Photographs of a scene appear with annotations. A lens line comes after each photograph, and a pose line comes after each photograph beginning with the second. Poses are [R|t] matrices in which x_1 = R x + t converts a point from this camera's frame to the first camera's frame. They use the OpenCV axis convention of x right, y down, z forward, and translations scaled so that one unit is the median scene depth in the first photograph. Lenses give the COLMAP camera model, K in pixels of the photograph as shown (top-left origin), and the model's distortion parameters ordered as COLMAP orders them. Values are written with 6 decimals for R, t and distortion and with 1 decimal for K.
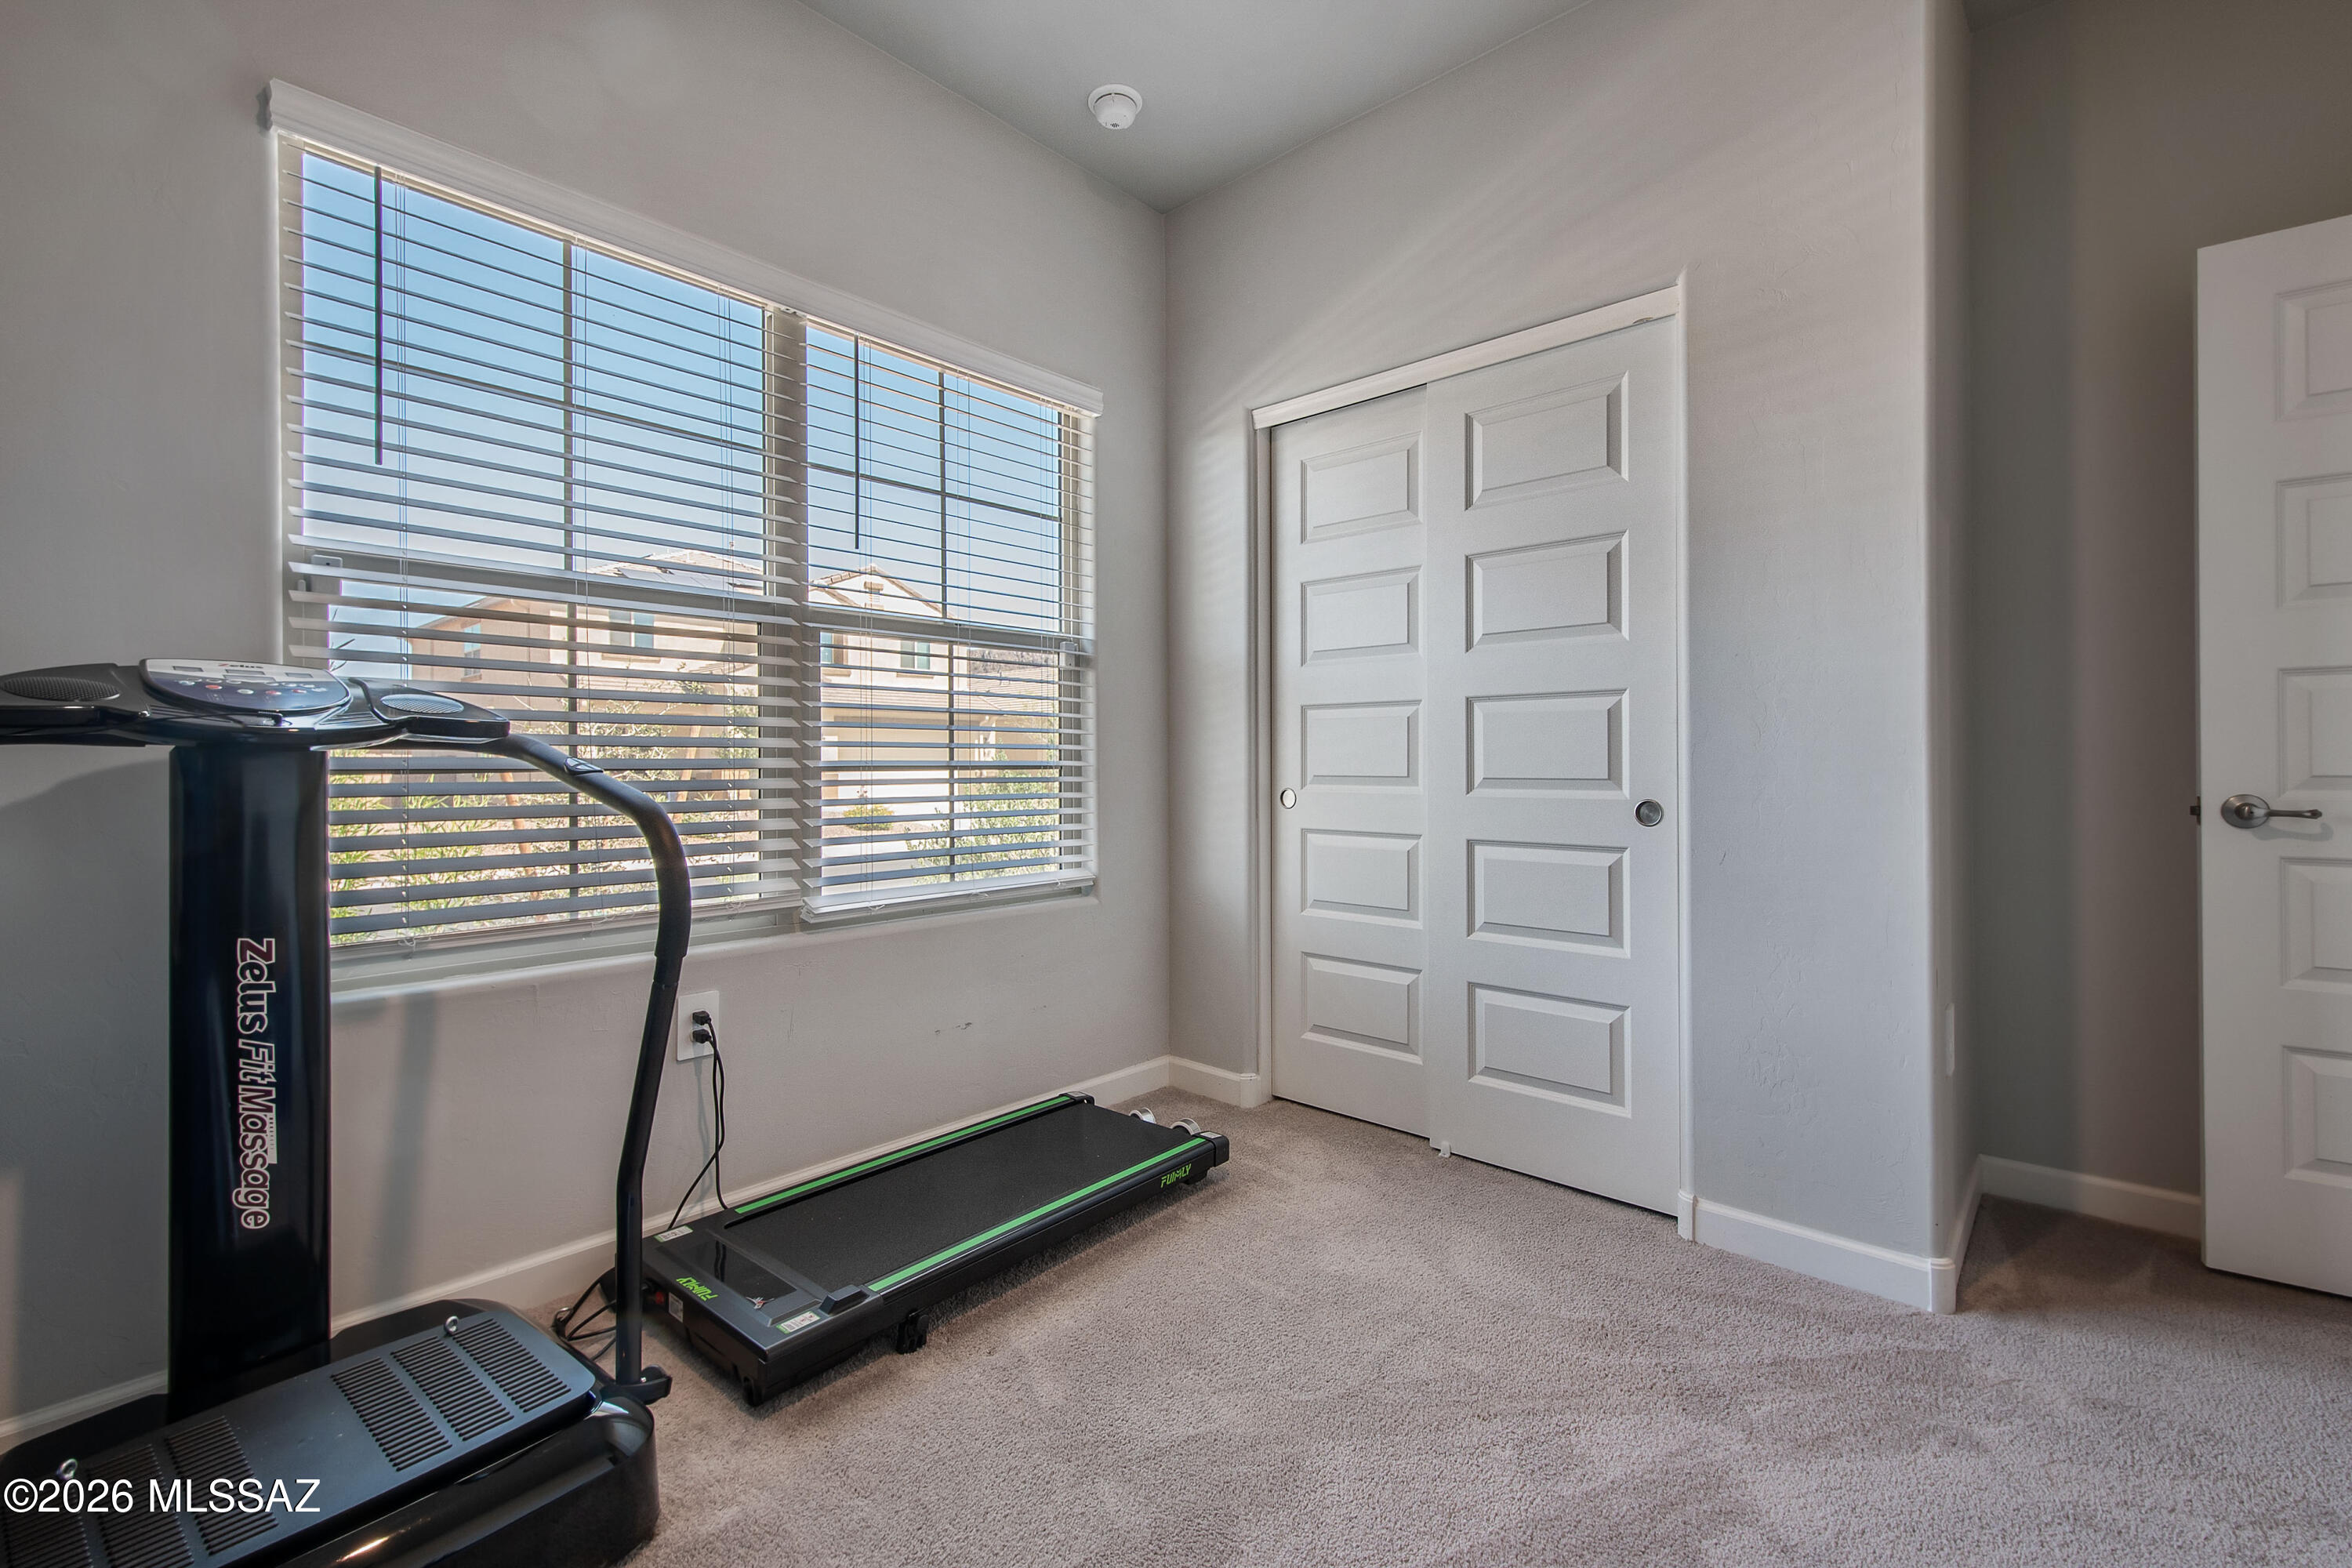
lens RADIAL K [[1028.3, 0, 1174.1], [0, 1028.3, 756.8], [0, 0, 1]] dist [0.006210, -0.001179]
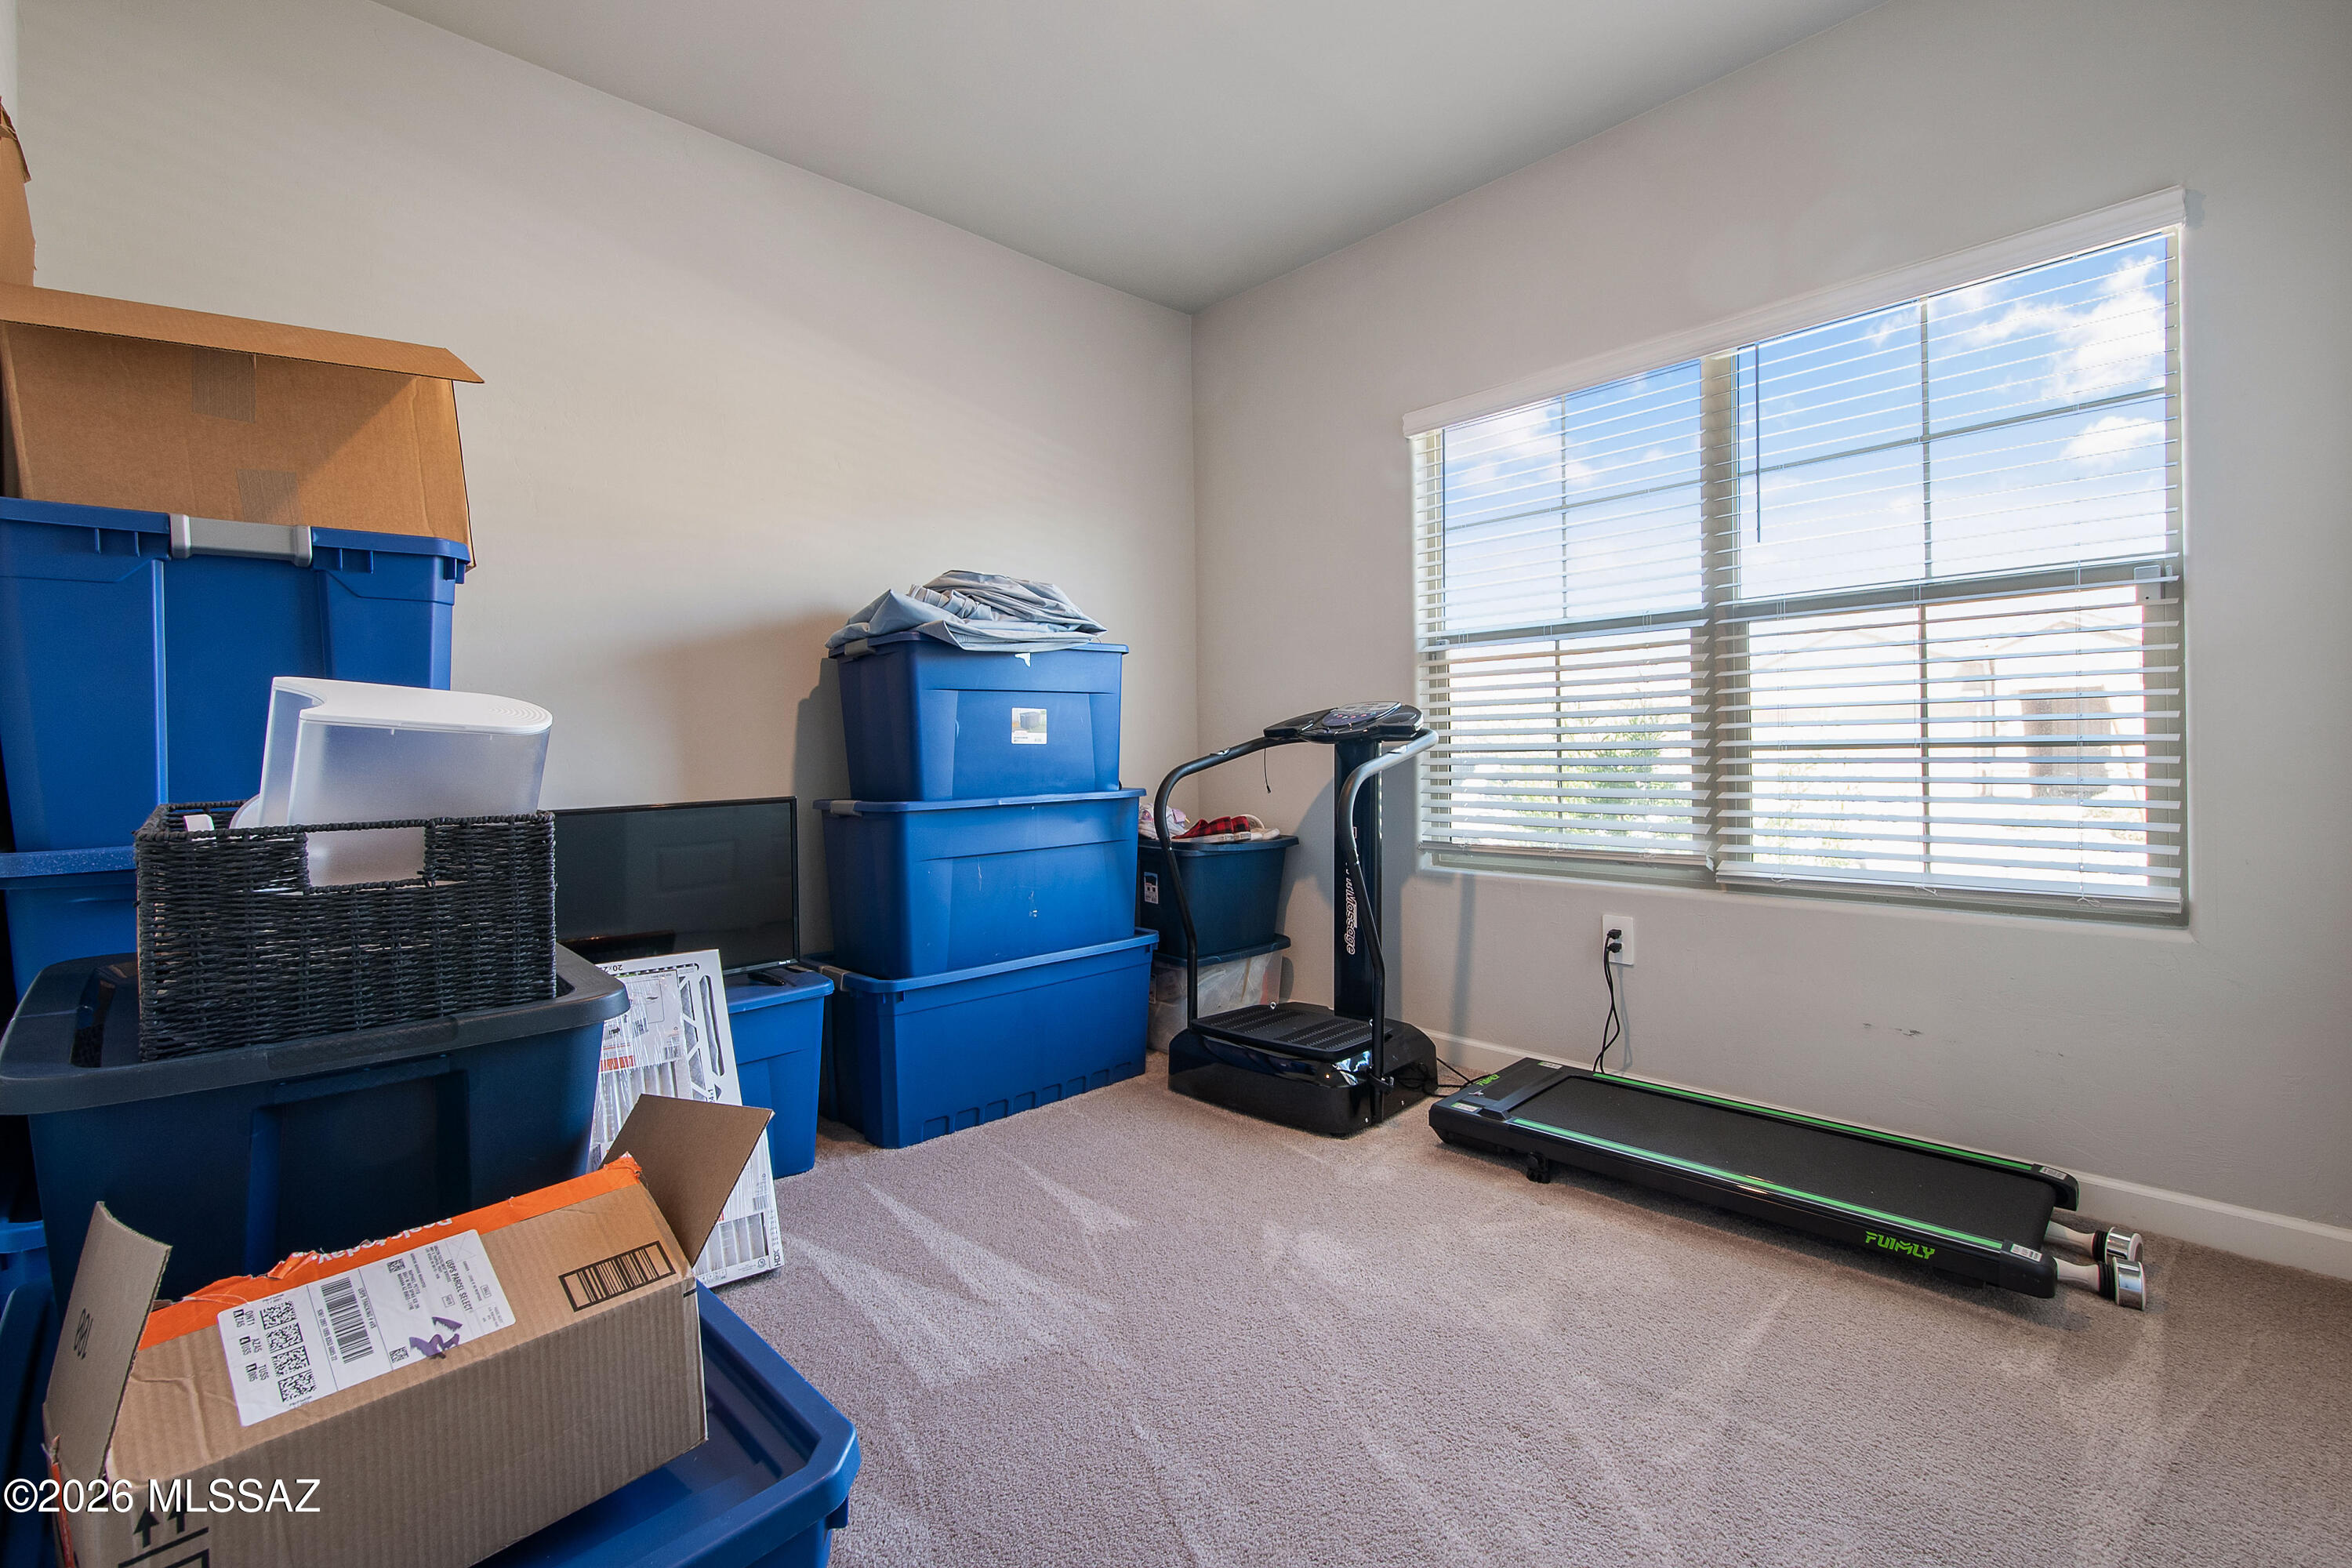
lens RADIAL K [[1028.3, 0, 1174.1], [0, 1028.3, 756.8], [0, 0, 1]] dist [0.006210, -0.001179]
pose [[-0.090781, 0.002561, -0.995868, 0.826188], [0.018566, 0.999827, 0.000879, 0.008392], [0.995698, -0.018410, -0.090812, 0.486551]]
